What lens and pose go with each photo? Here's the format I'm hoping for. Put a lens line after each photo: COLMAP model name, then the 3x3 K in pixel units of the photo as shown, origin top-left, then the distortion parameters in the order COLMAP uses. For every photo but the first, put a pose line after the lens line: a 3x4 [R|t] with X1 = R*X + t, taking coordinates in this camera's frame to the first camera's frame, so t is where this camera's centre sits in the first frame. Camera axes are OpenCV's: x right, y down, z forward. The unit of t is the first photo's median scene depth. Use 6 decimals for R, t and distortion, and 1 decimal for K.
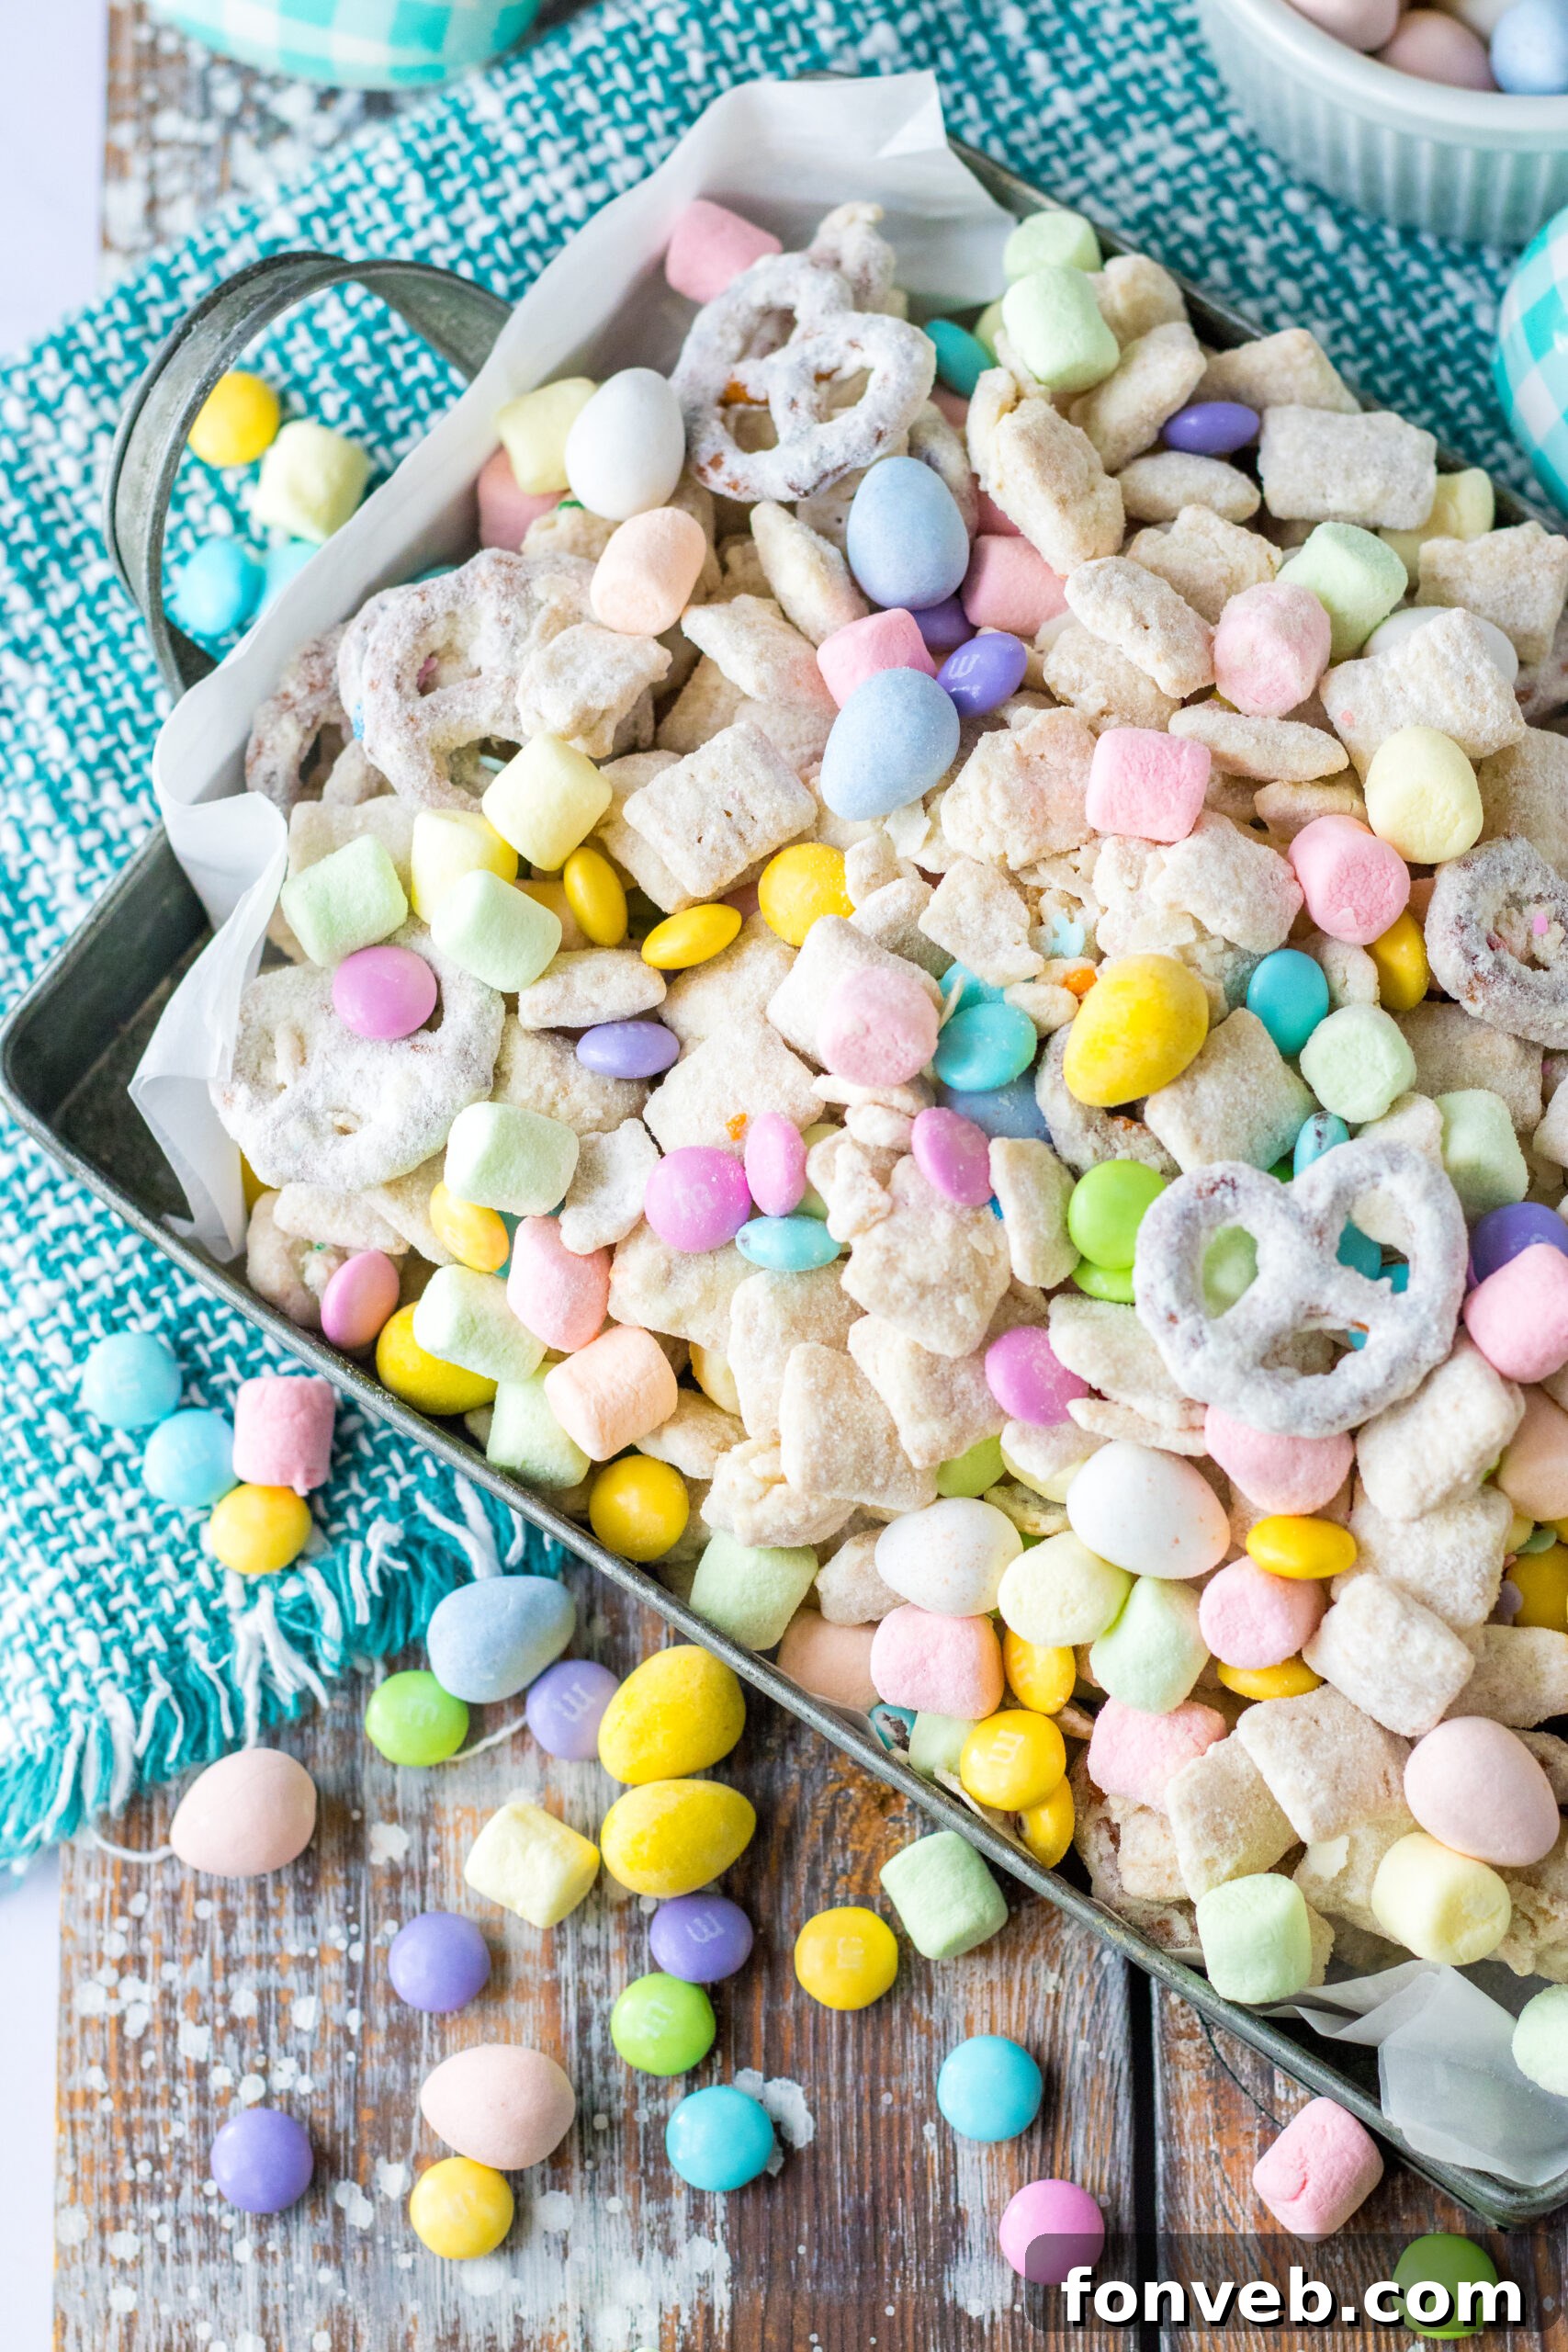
lens RADIAL K [[5734.0, 0, 784.0], [0, 5734.0, 1176.0], [0, 0, 1]] dist [-0.093148, -0.402290]
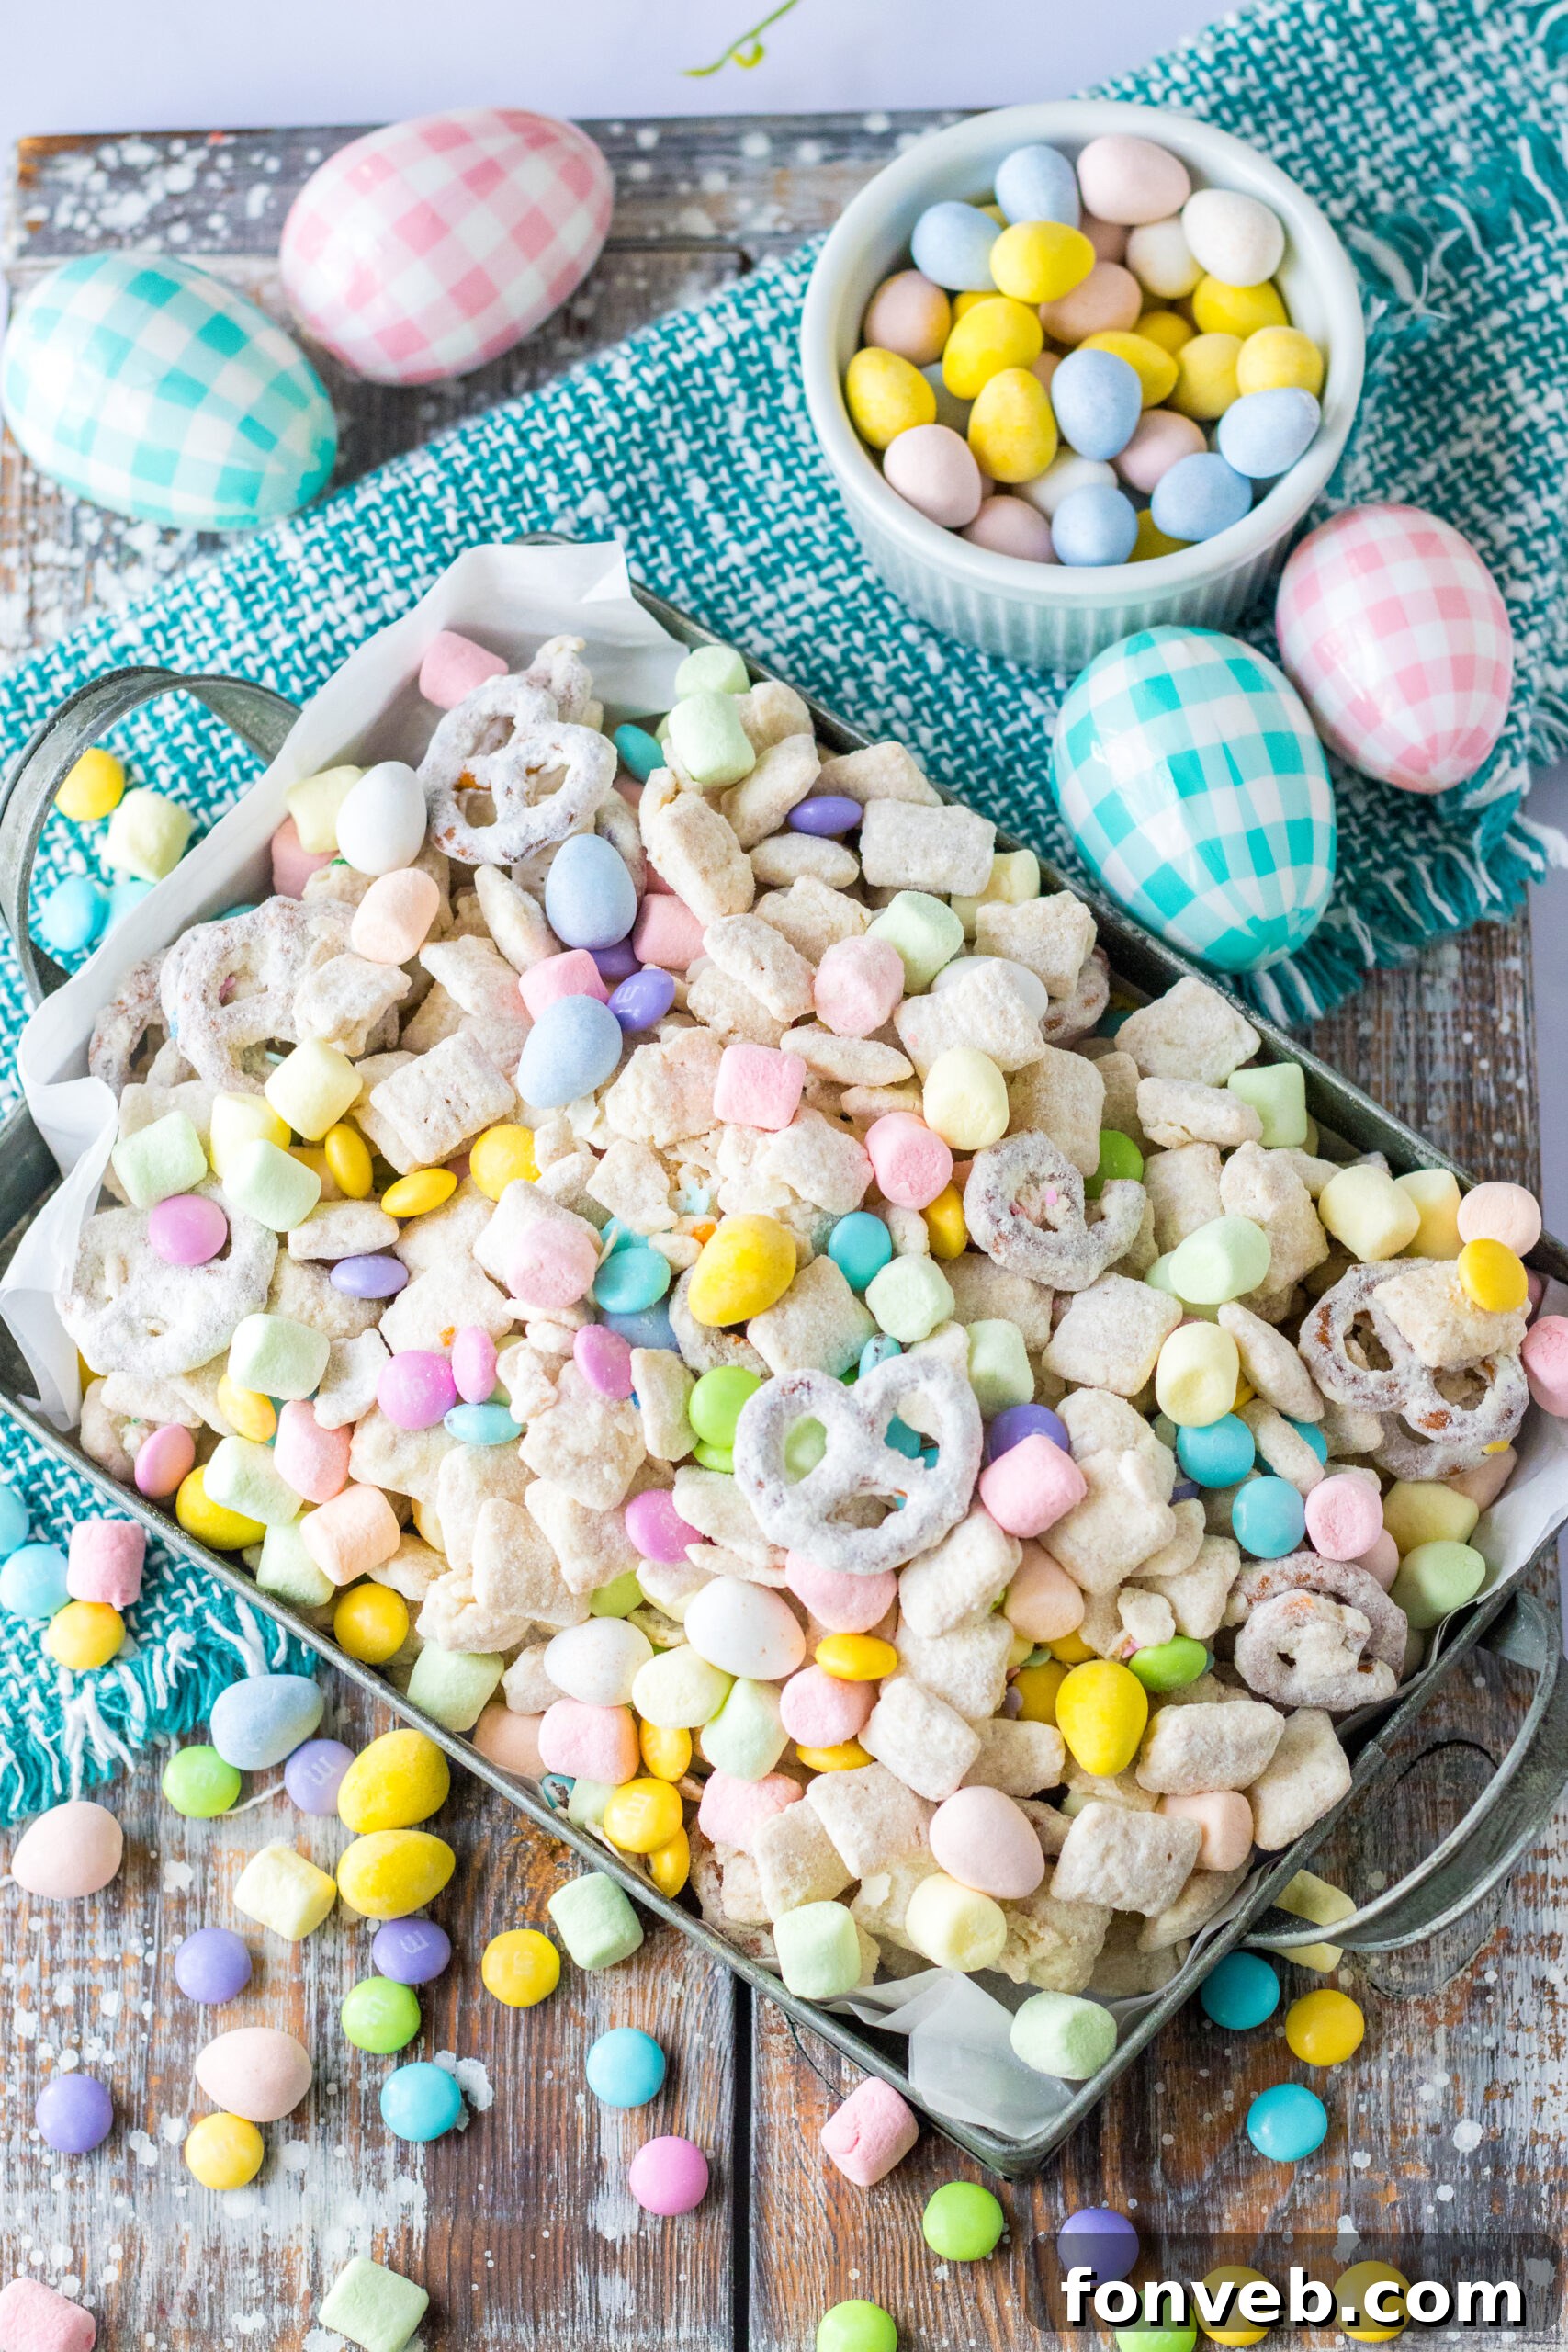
lens RADIAL K [[5795.7, 0, 784.0], [0, 5795.7, 1176.0], [0, 0, 1]] dist [-0.089655, -0.306658]
pose [[0.999675, 0.020948, 0.014563, 0.049065], [-0.020356, 0.999005, -0.039676, 0.006033], [-0.015379, 0.039366, 0.999106, -0.346154]]
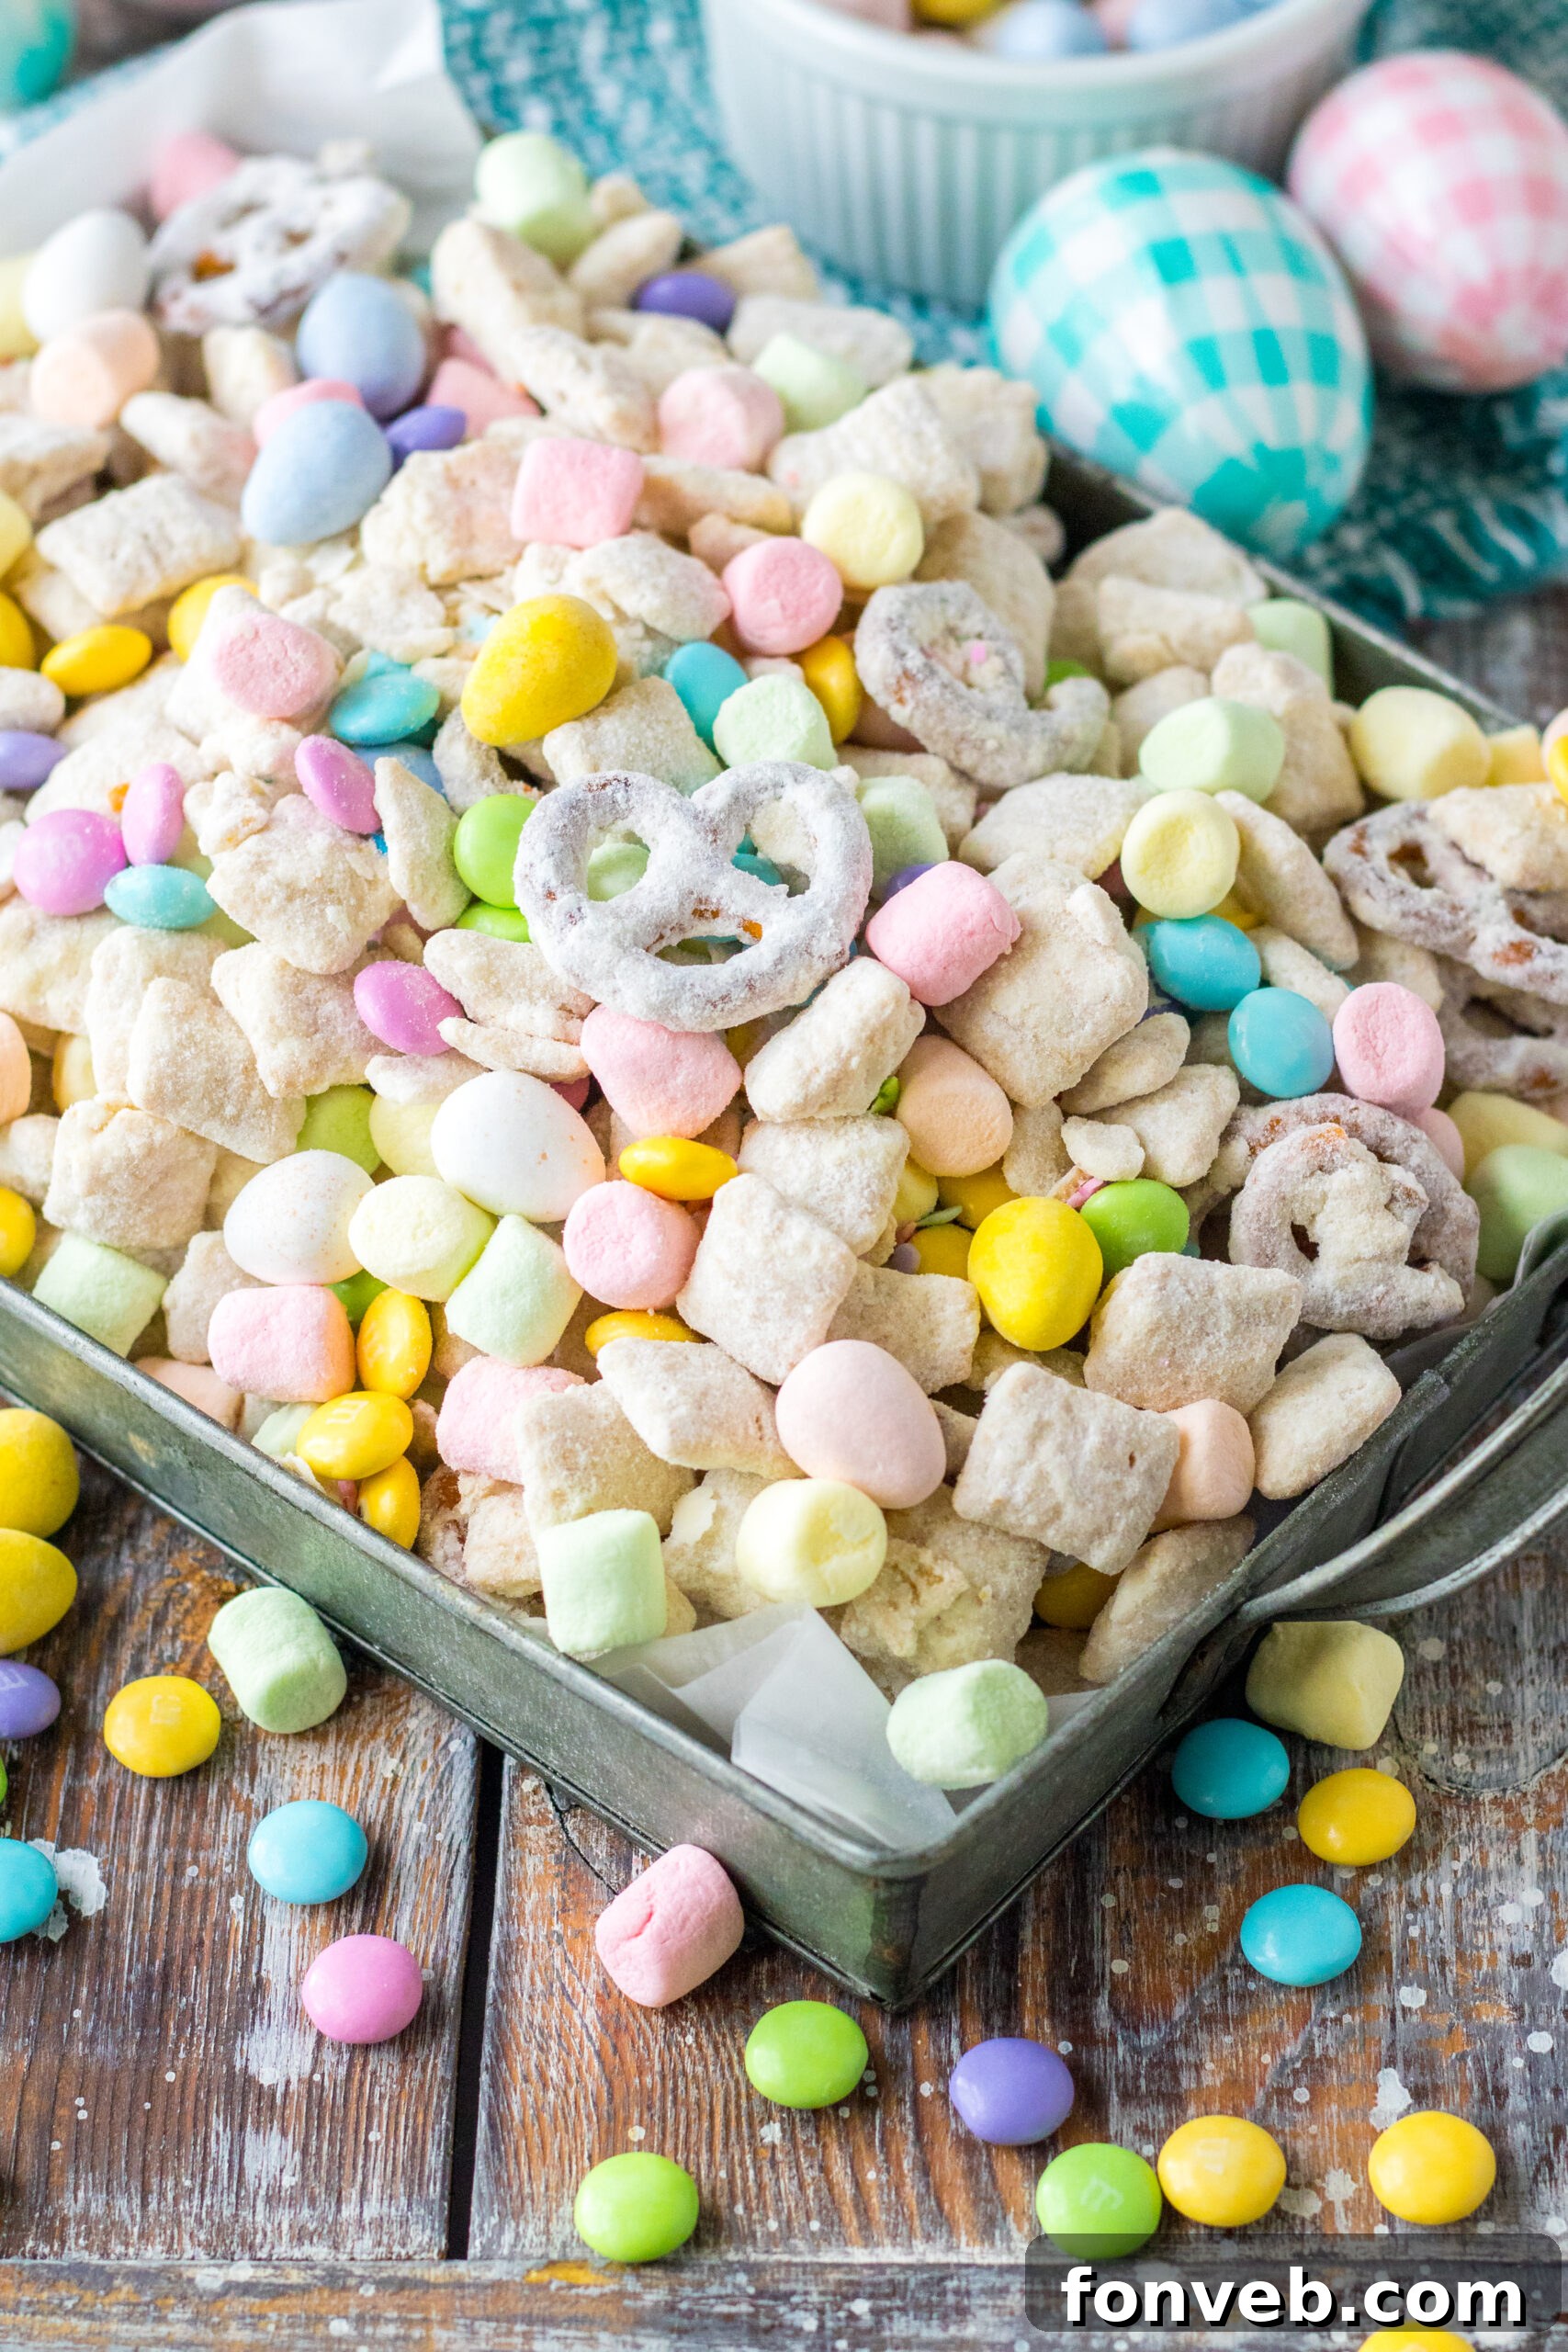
lens RADIAL K [[6203.0, 0, 784.0], [0, 6203.0, 1176.0], [0, 0, 1]] dist [-0.108790, -0.524140]
pose [[0.997683, 0.066100, 0.016078, 0.087463], [-0.054815, 0.921097, -0.385454, 0.429663], [-0.040288, 0.383680, 0.922587, 0.078669]]
